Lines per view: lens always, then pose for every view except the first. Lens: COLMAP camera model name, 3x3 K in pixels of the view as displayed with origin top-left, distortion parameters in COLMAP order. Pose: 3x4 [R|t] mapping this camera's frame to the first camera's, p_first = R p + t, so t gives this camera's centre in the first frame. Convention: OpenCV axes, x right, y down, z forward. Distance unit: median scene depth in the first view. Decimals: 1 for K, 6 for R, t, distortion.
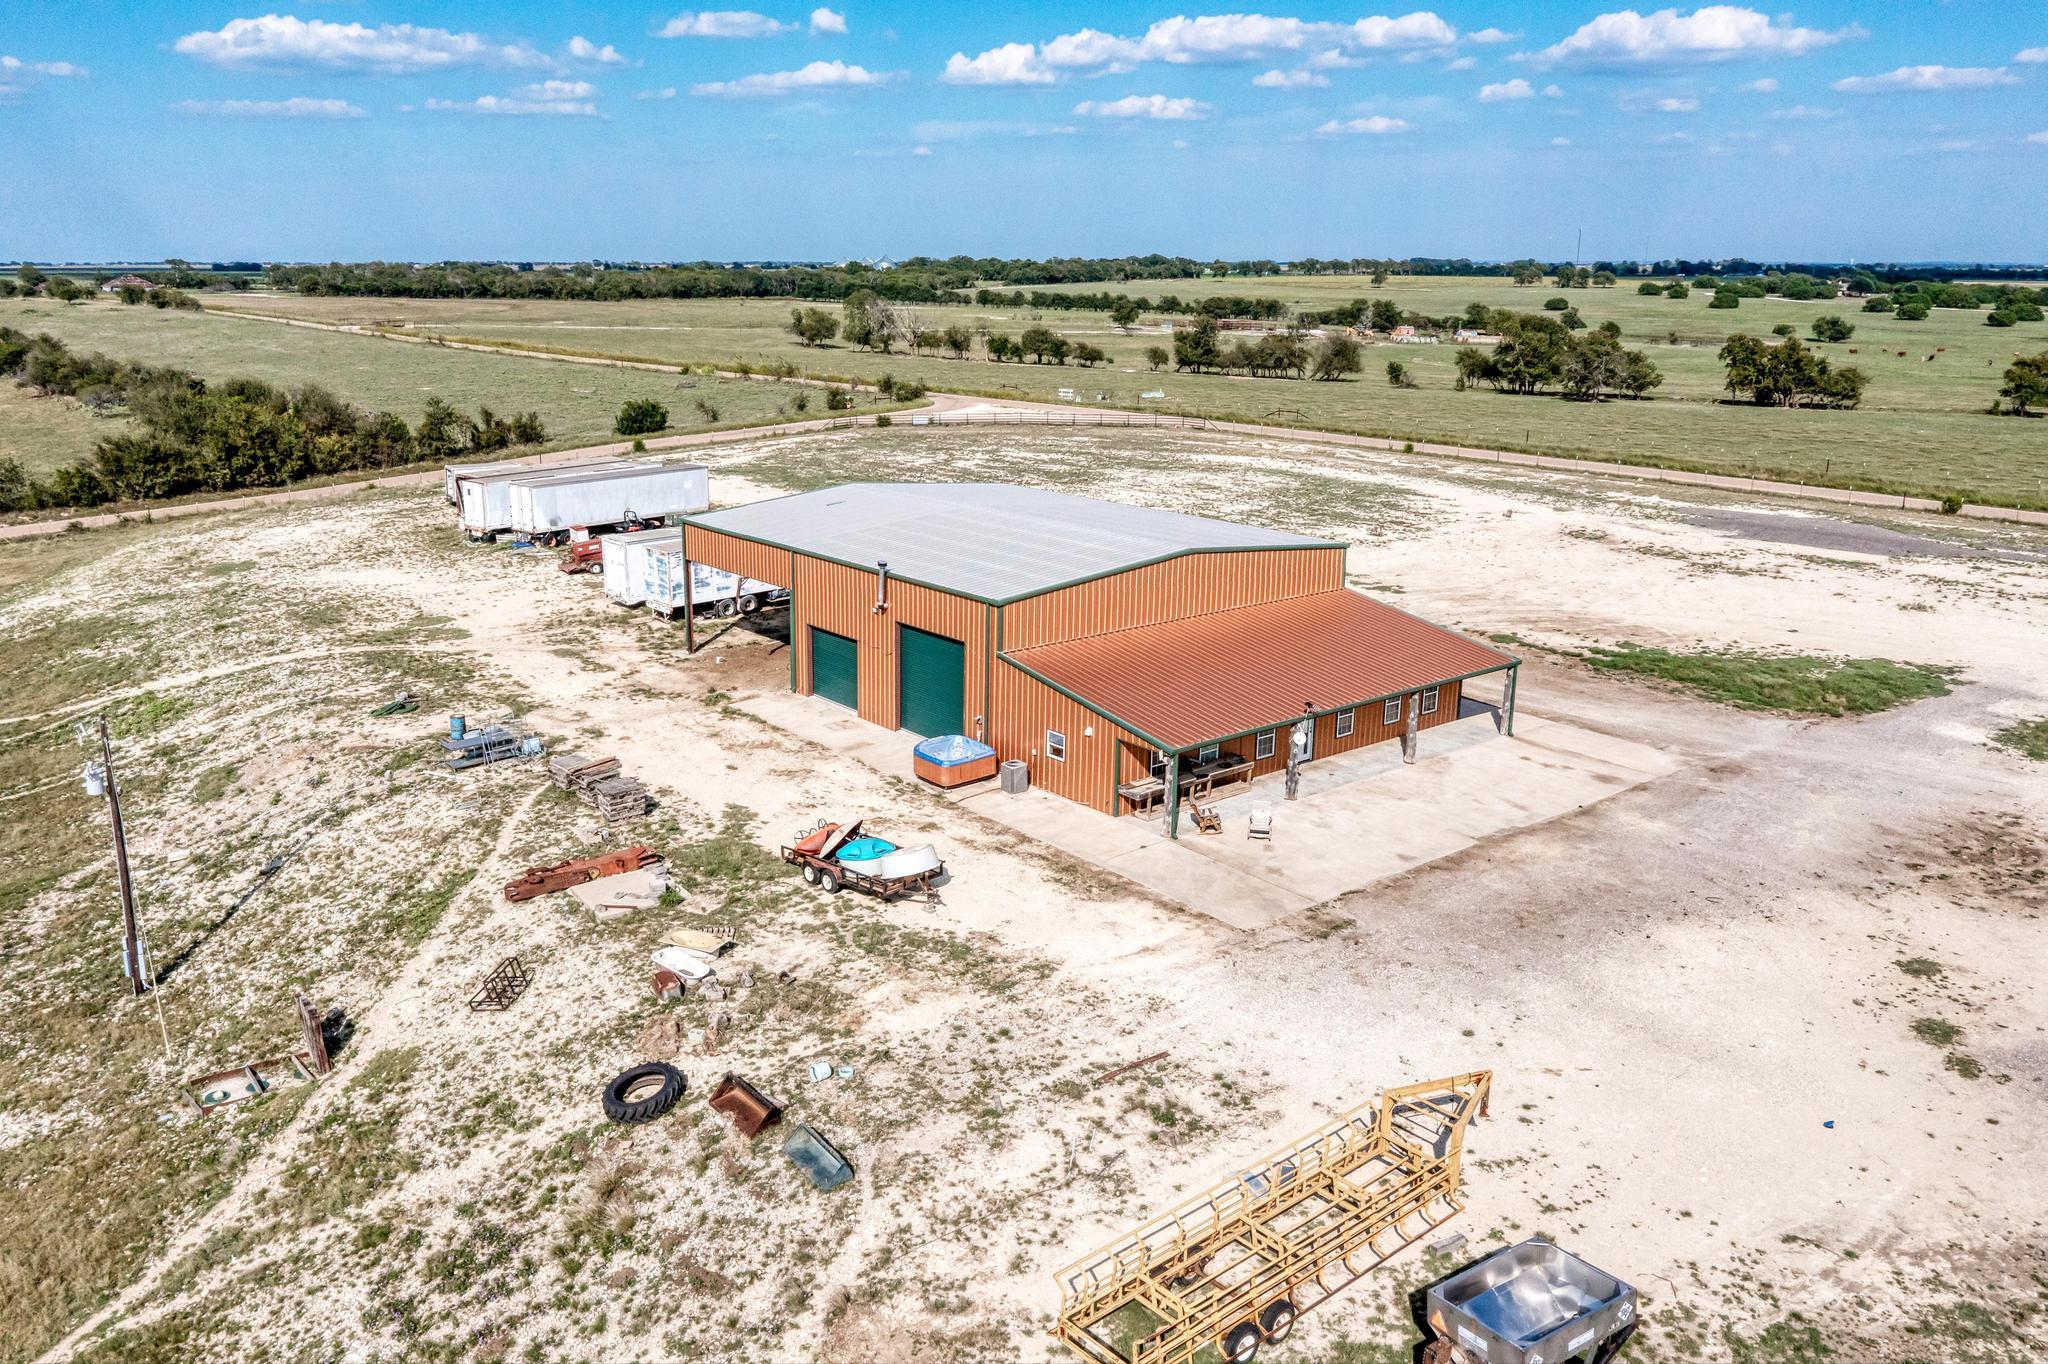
lens RADIAL K [[1612.7, 0, 986.9], [0, 1612.7, 668.7], [0, 0, 1]] dist [-0.023698, 0.009551]
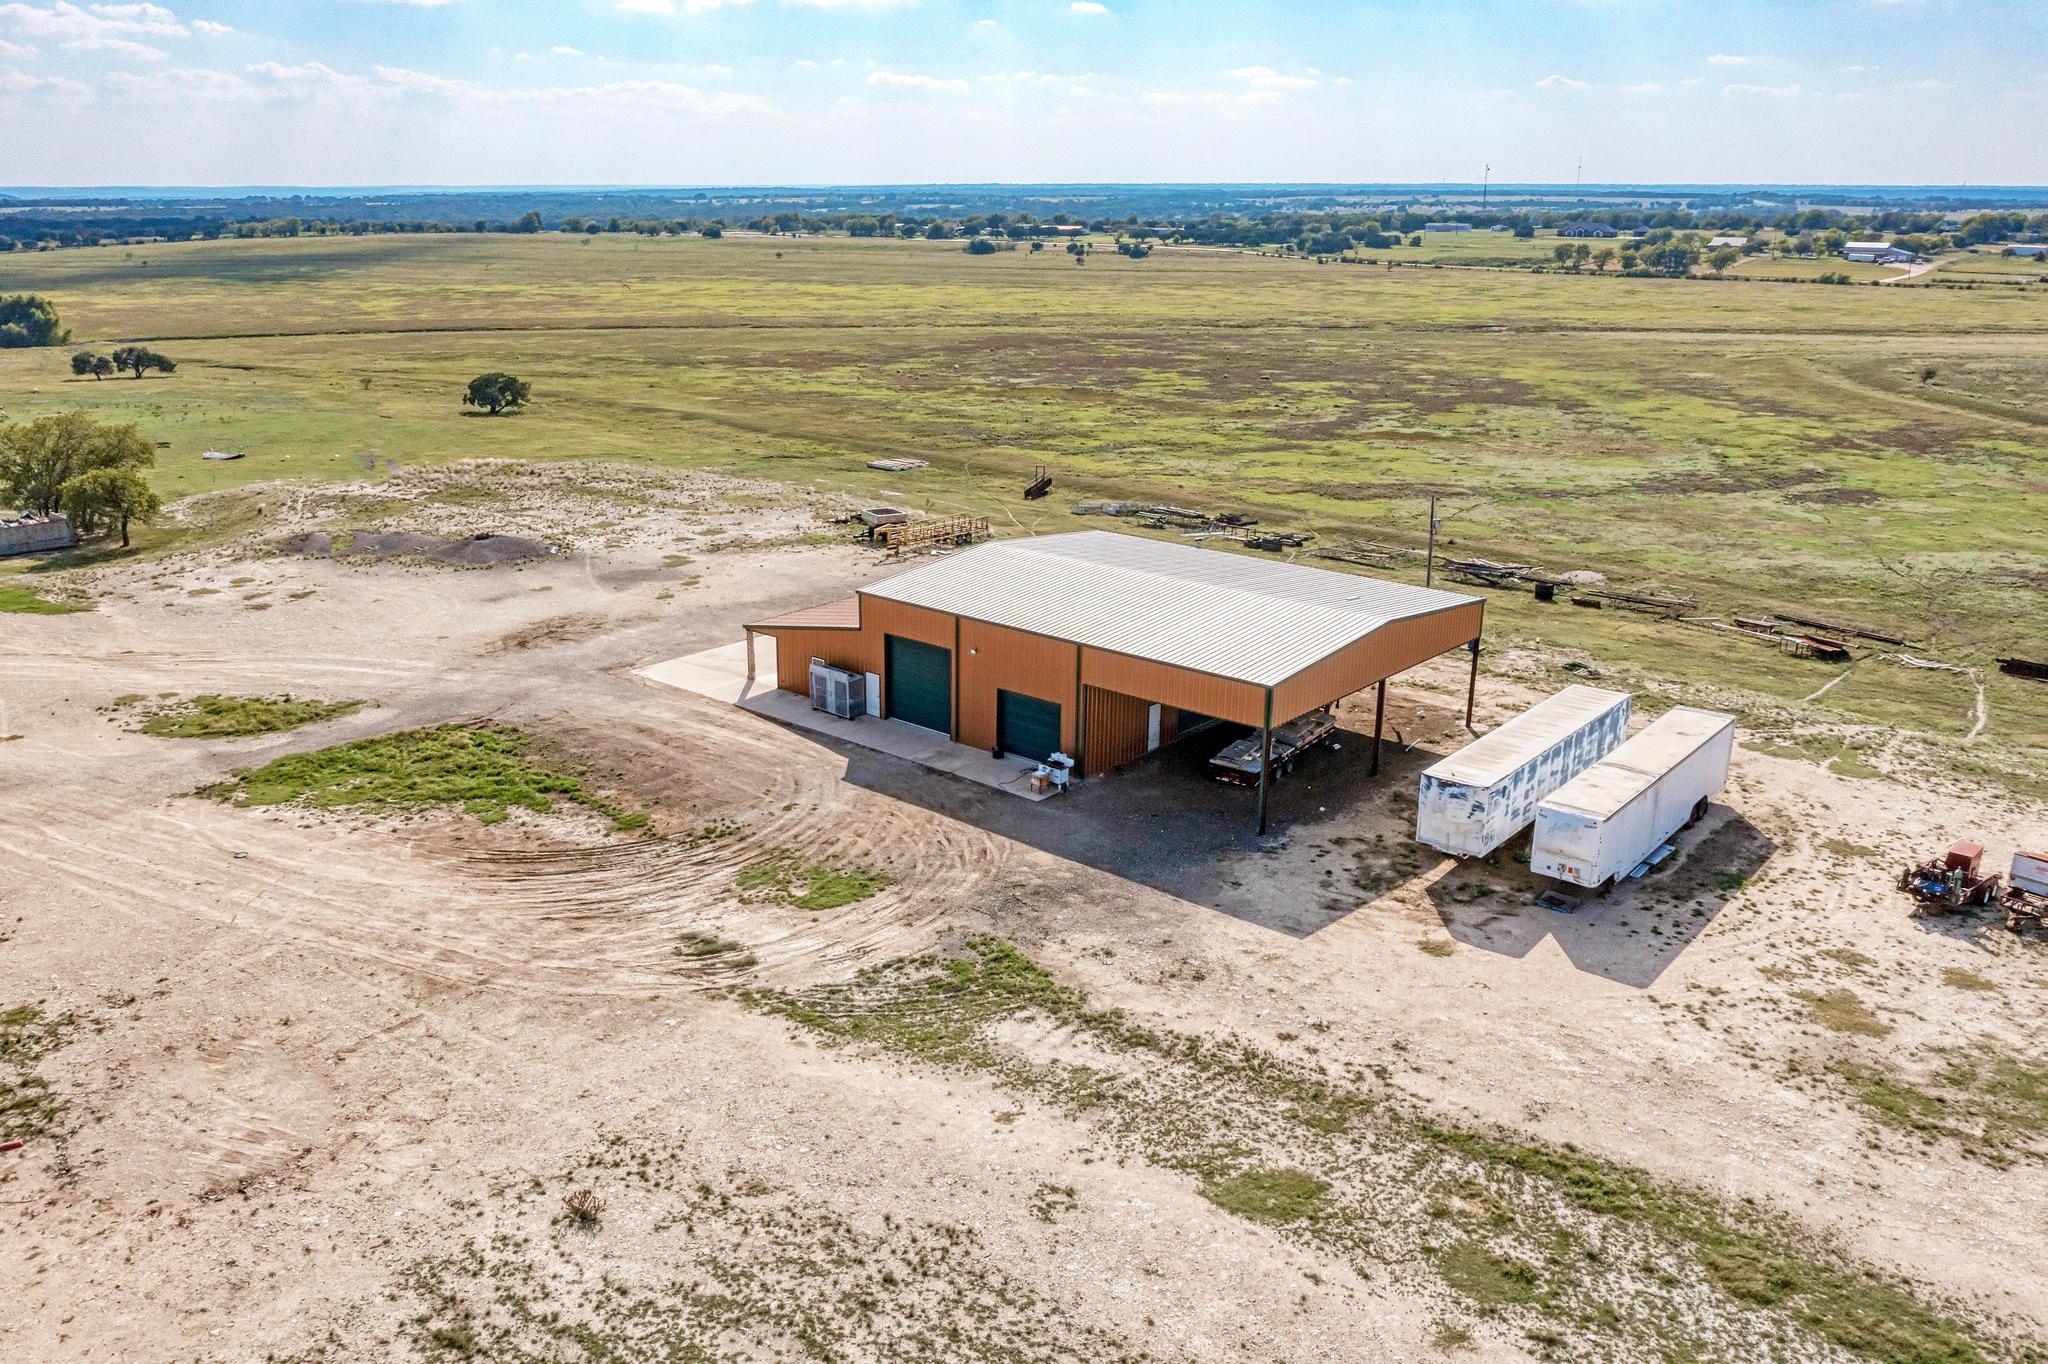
lens RADIAL K [[1612.7, 0, 1006.5], [0, 1612.7, 677.9], [0, 0, 1]] dist [-0.023698, 0.009551]
pose [[-0.983553, 0.048785, -0.173907, 0.378397], [-0.049302, 0.853757, 0.518332, -0.737252], [0.173762, 0.518380, -0.837310, 2.374708]]
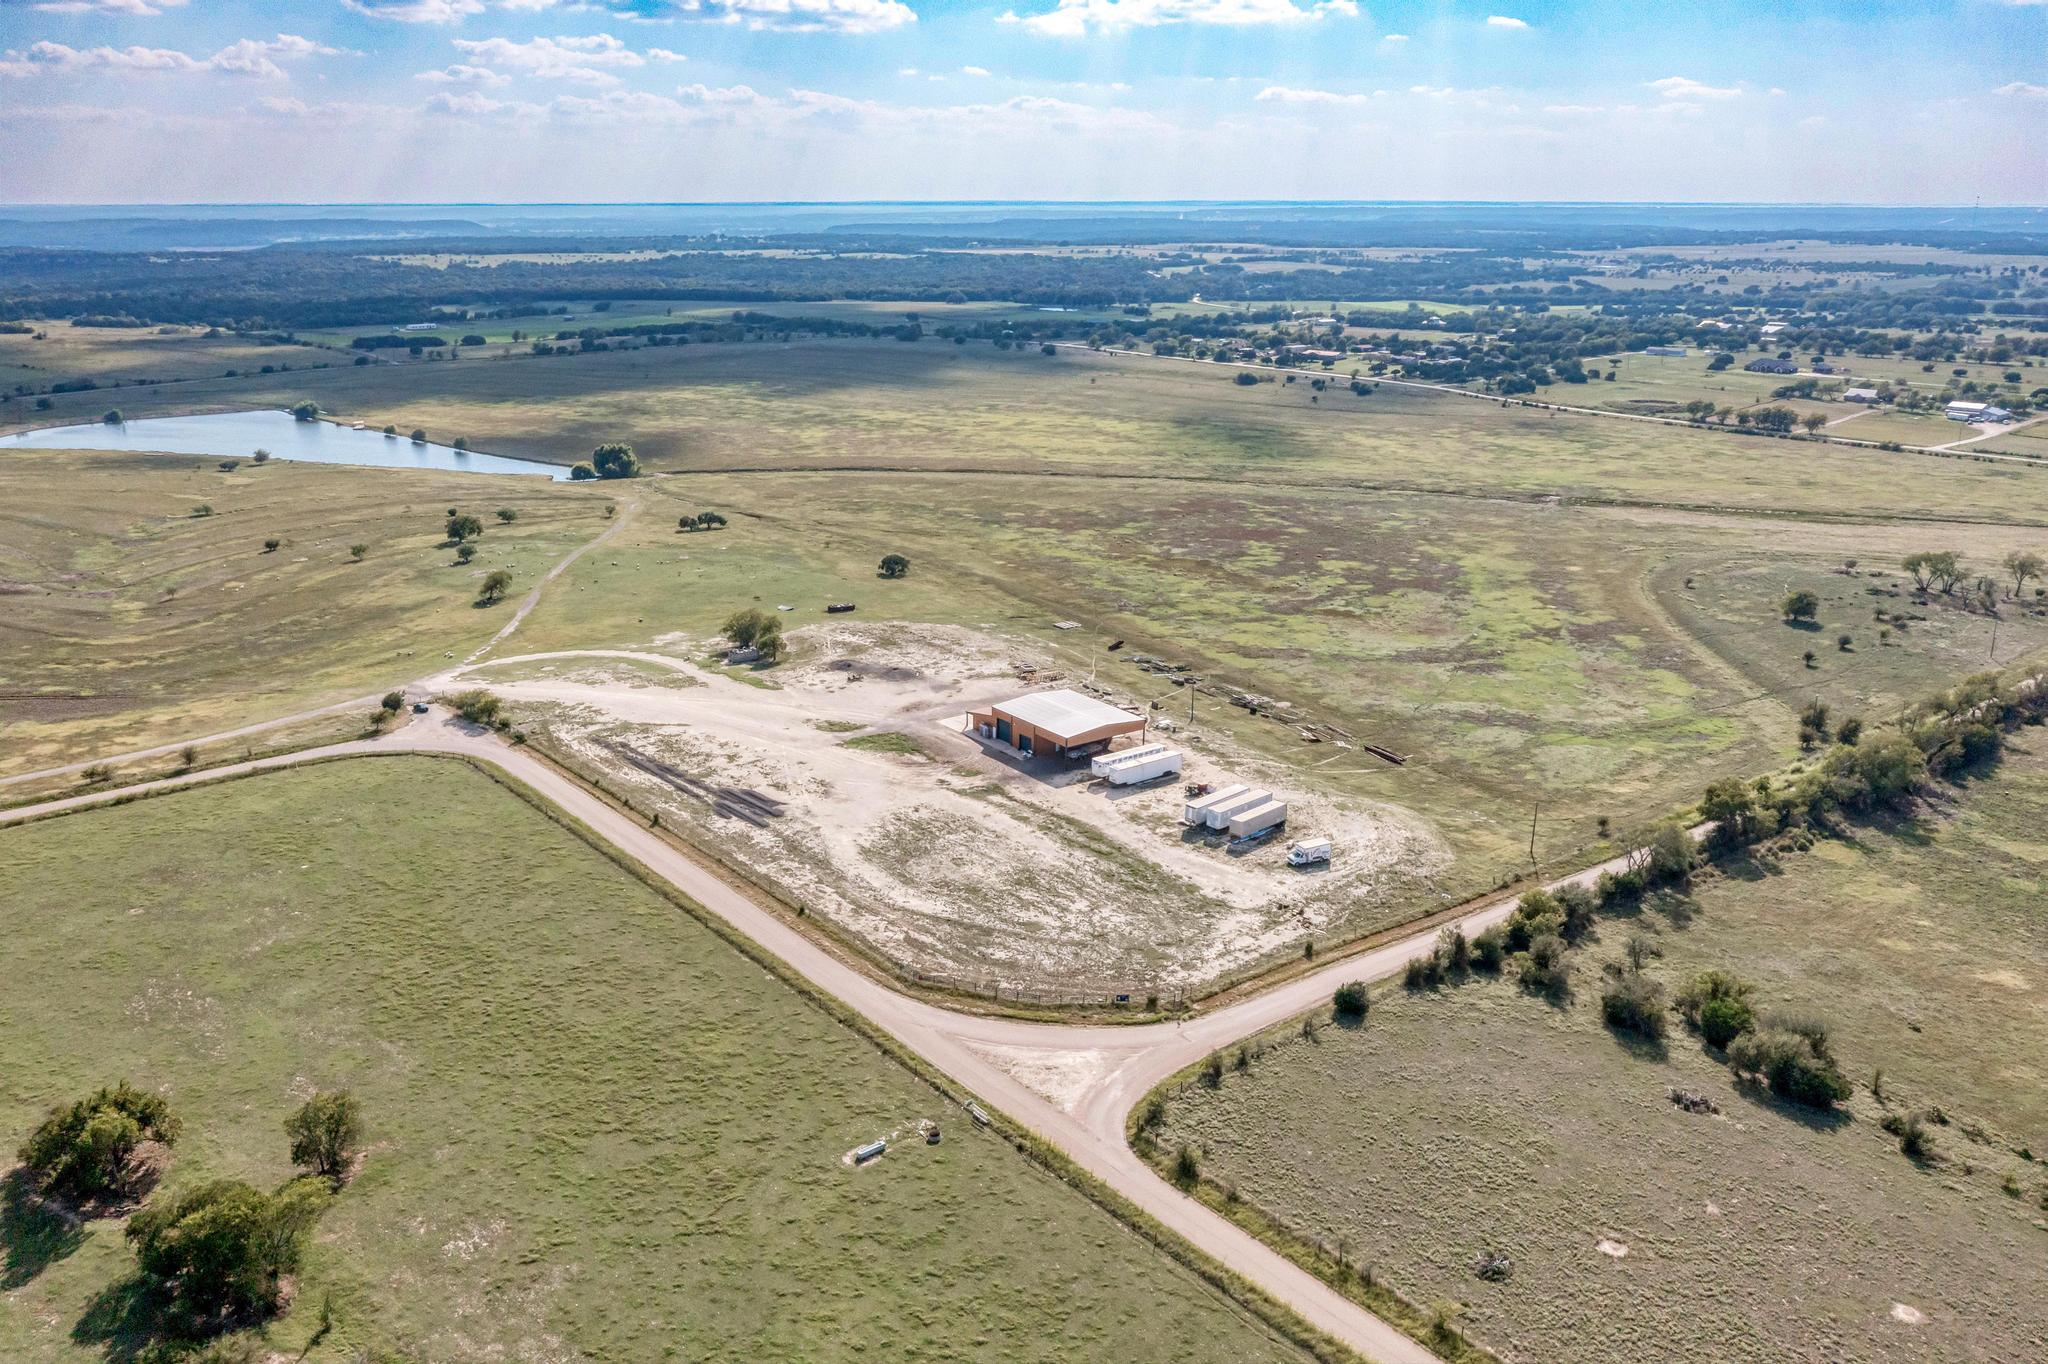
lens RADIAL K [[1612.7, 0, 1002.3], [0, 1612.7, 682.9], [0, 0, 1]] dist [-0.023698, 0.009551]
pose [[-0.999114, -0.016317, 0.038787, 0.017409], [0.006219, 0.854384, 0.519605, -2.962824], [-0.041617, 0.519386, -0.853526, 5.745426]]
